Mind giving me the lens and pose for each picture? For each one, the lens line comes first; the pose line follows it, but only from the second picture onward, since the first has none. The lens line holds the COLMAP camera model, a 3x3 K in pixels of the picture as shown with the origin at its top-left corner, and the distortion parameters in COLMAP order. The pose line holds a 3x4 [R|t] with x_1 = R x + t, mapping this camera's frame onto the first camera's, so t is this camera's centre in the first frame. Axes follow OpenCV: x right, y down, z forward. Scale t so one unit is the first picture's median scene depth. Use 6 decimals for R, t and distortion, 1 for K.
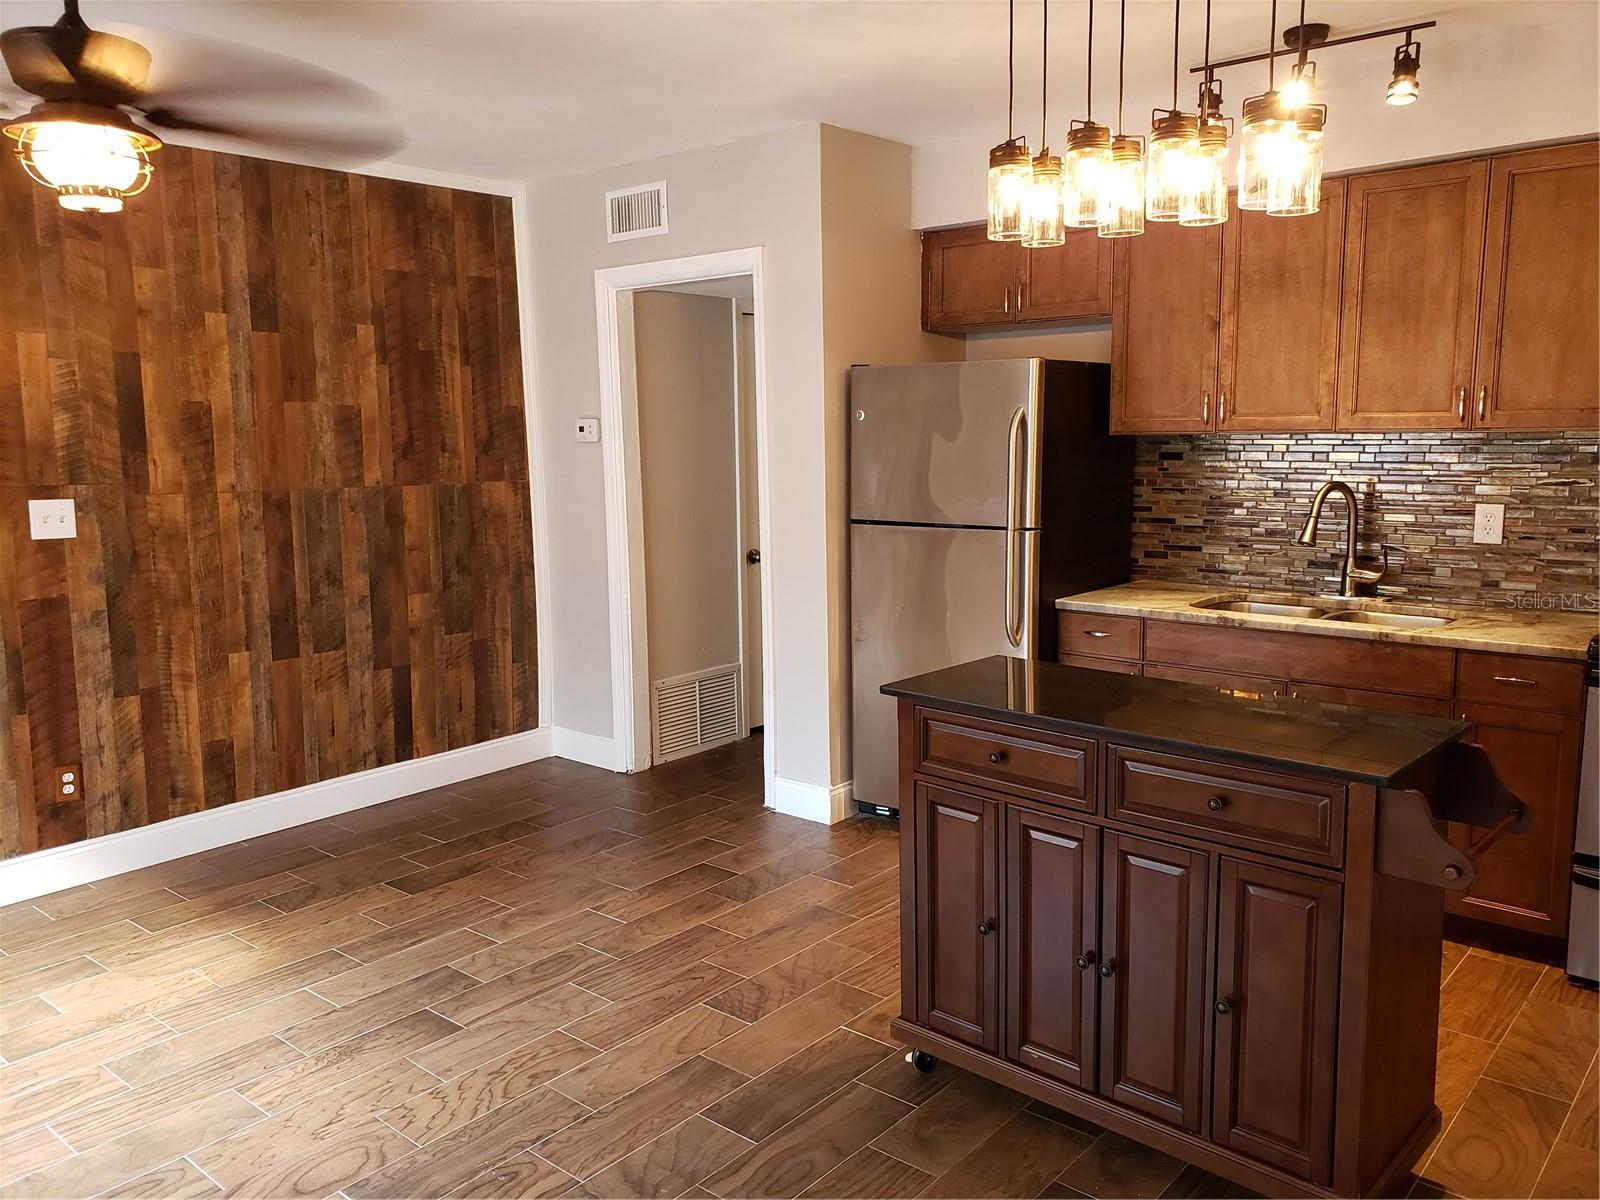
lens RADIAL K [[1241.8, 0, 807.6], [0, 1241.8, 593.2], [0, 0, 1]] dist [-0.004700, 0.023571]
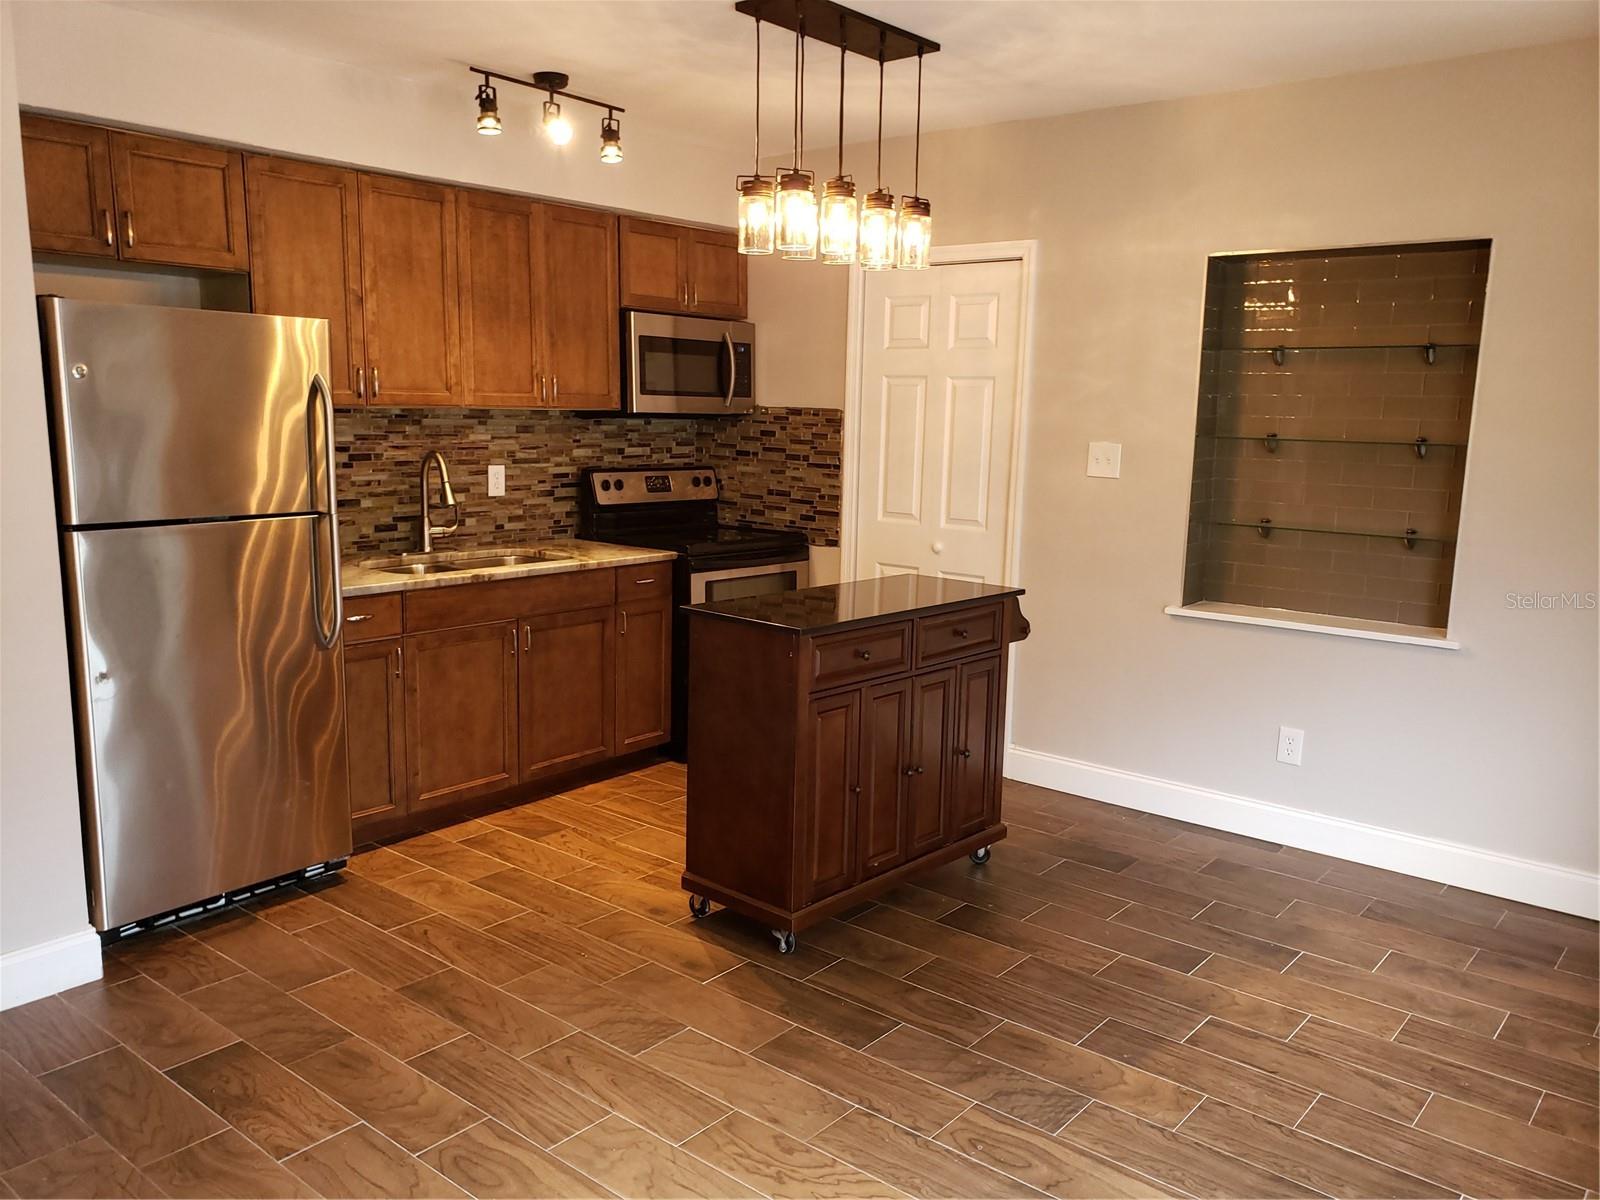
lens RADIAL K [[1241.8, 0, 808.2], [0, 1241.8, 606.3], [0, 0, 1]] dist [-0.004700, 0.023571]
pose [[-0.014104, -0.146774, 0.989070, -0.769013], [0.117675, 0.982050, 0.147410, -0.081695], [-0.992952, 0.118468, 0.003421, 0.708287]]
